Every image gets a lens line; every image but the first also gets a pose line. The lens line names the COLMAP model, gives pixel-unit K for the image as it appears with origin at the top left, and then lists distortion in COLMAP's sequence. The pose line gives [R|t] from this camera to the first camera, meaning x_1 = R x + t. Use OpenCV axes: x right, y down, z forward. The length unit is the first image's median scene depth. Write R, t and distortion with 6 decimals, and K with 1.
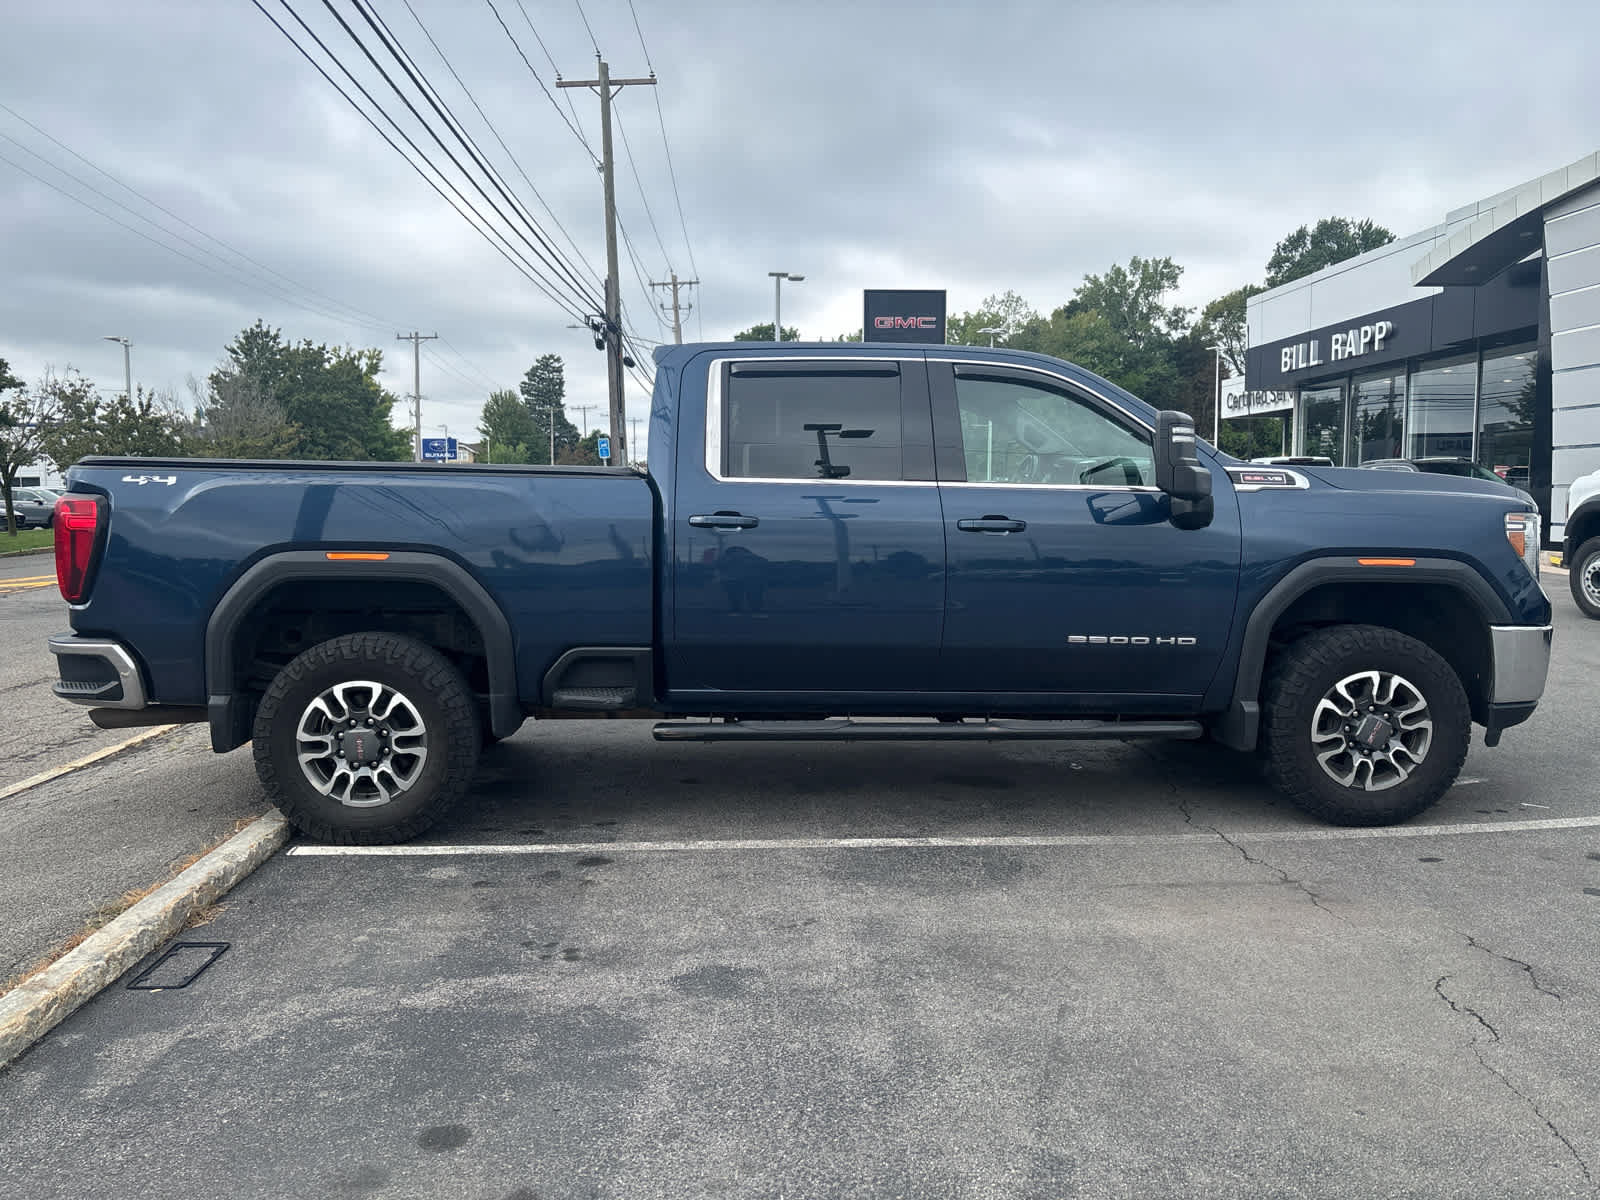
lens RADIAL K [[1207.8, 0, 788.3], [0, 1207.8, 591.5], [0, 0, 1]] dist [0.023939, -0.002980]
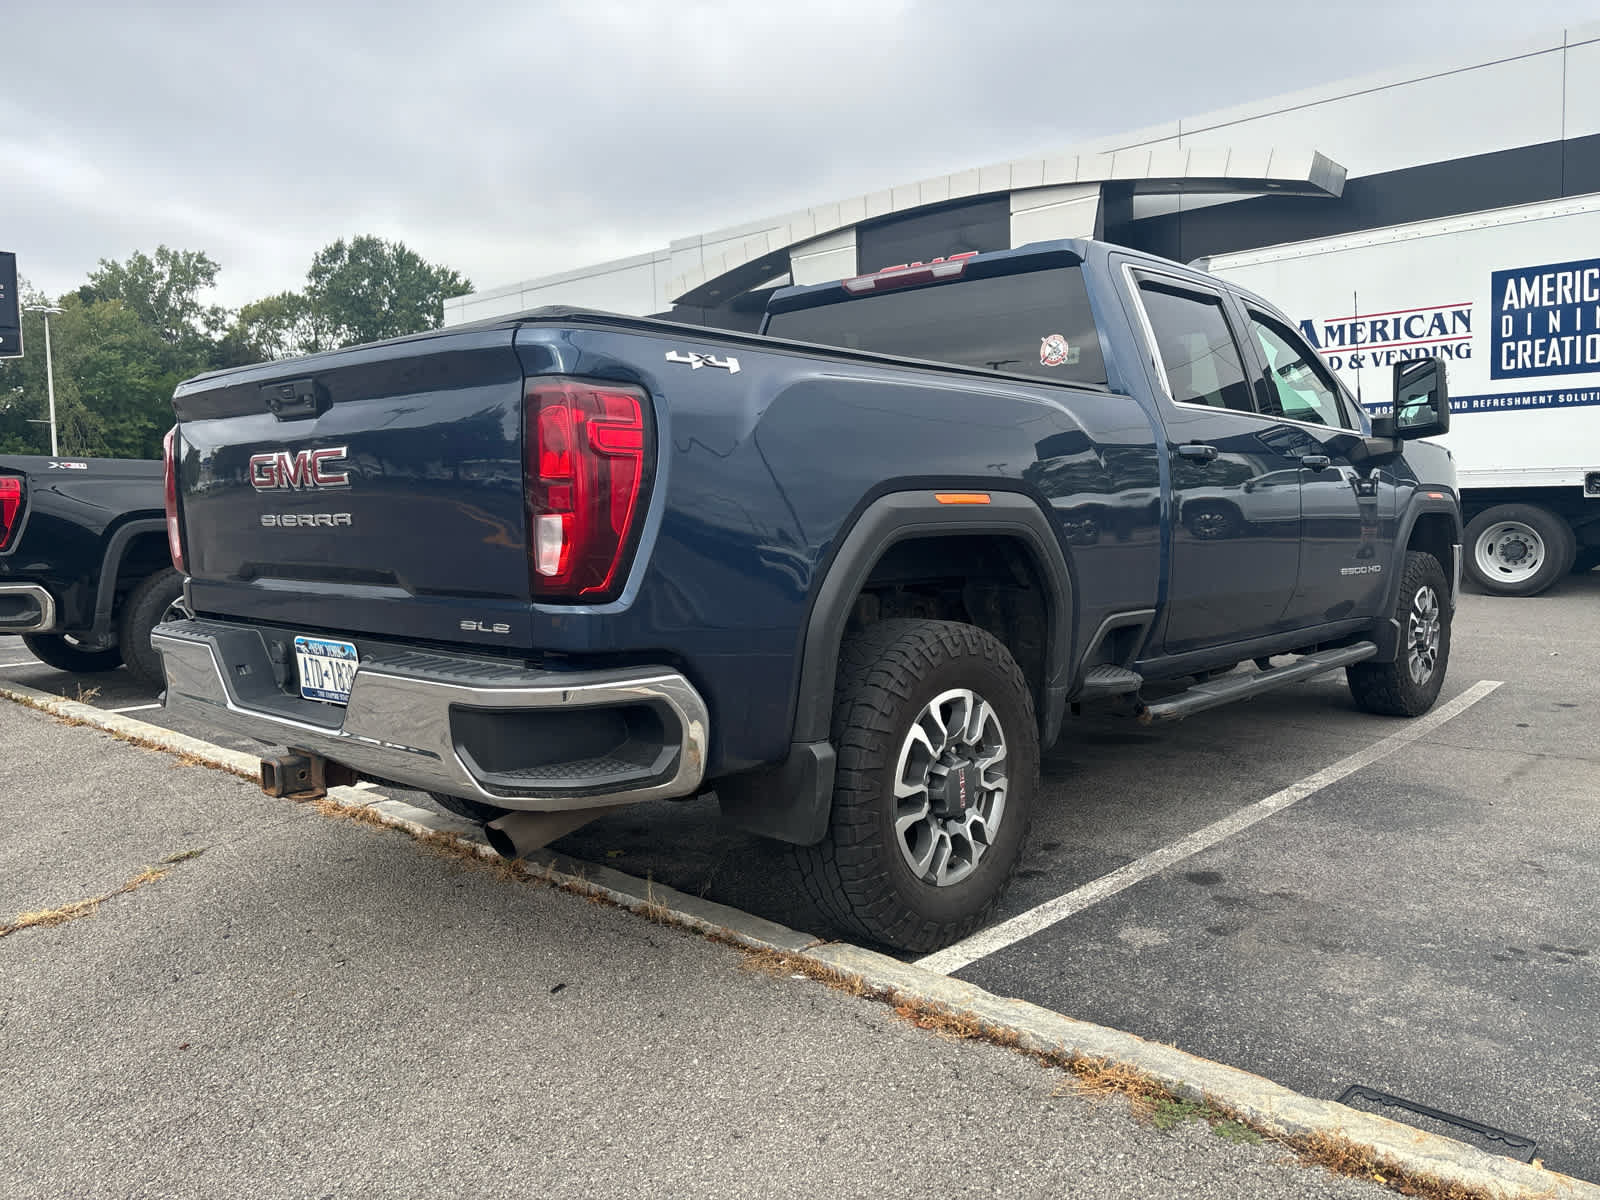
lens RADIAL K [[1220.7, 0, 797.5], [0, 1220.7, 573.7], [0, 0, 1]] dist [0.047043, -0.051841]
pose [[0.709945, -0.052567, 0.702292, -0.856940], [0.071859, 0.997413, 0.002015, 0.003916], [-0.700581, 0.049036, 0.711886, 0.574882]]
